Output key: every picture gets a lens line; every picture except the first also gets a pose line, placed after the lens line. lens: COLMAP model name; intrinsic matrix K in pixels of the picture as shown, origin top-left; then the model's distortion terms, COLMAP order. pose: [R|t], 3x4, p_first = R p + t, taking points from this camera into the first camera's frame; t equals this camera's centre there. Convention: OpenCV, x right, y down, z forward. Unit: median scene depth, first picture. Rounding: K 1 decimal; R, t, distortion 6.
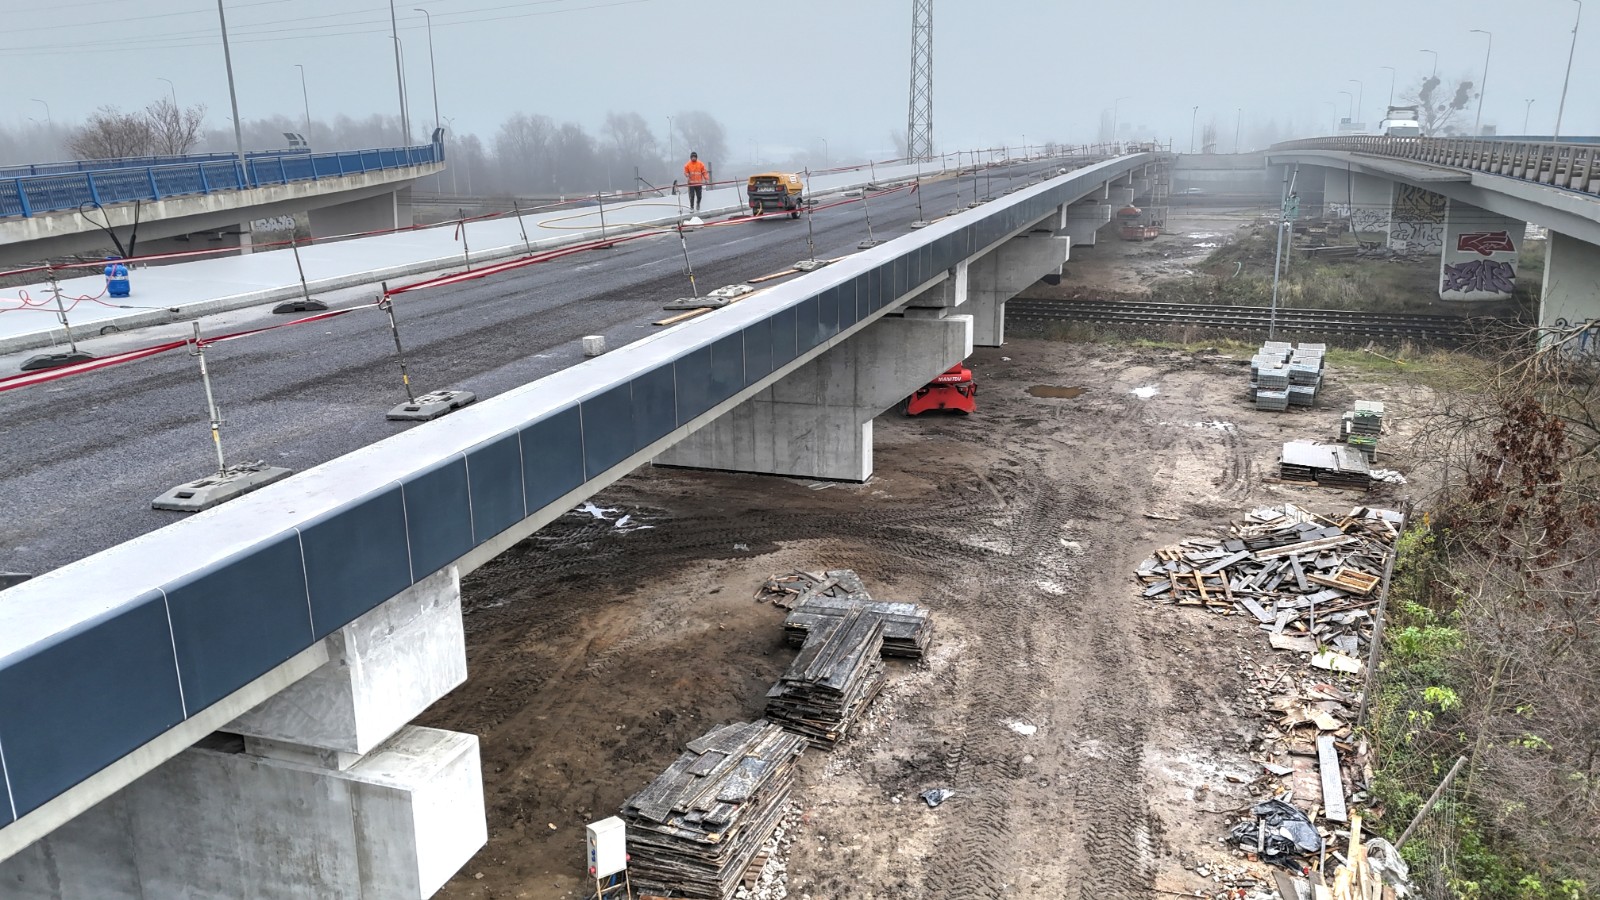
lens RADIAL K [[1170.7, 0, 800.0], [0, 1170.7, 450.0], [0, 0, 1]] dist [0.039305, -0.002866]
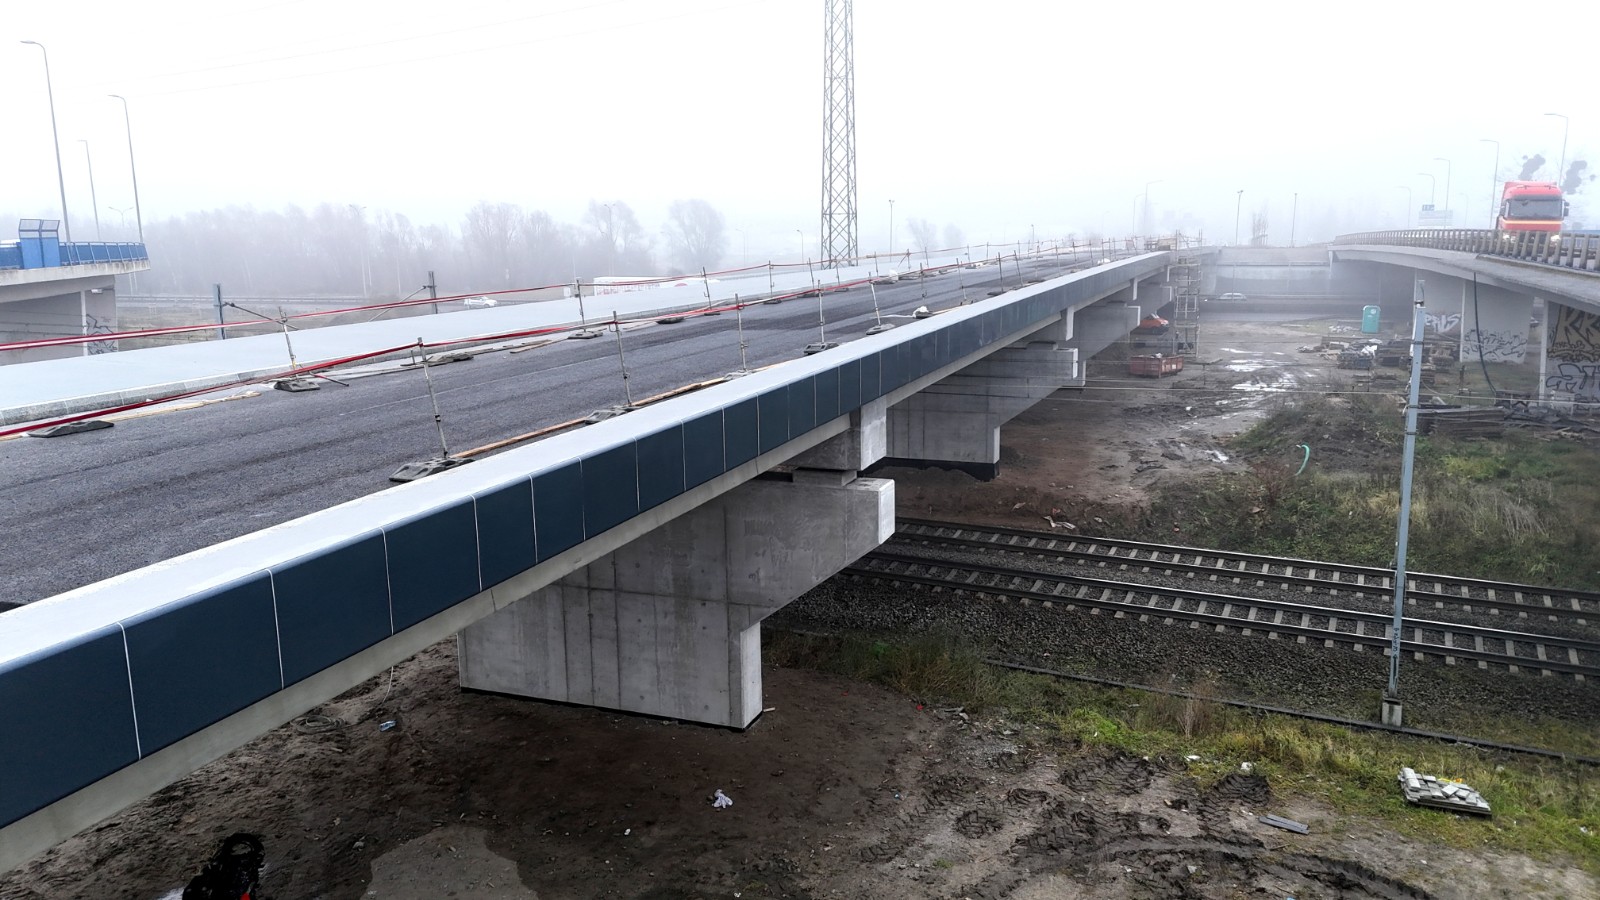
lens RADIAL K [[1162.7, 0, 800.0], [0, 1162.7, 450.0], [0, 0, 1]] dist [0.079359, -0.082530]
pose [[0.998969, 0.007186, -0.044815, 0.263975], [-0.010315, 0.997495, -0.069976, -0.201222], [0.044200, 0.070366, 0.996542, 0.726513]]
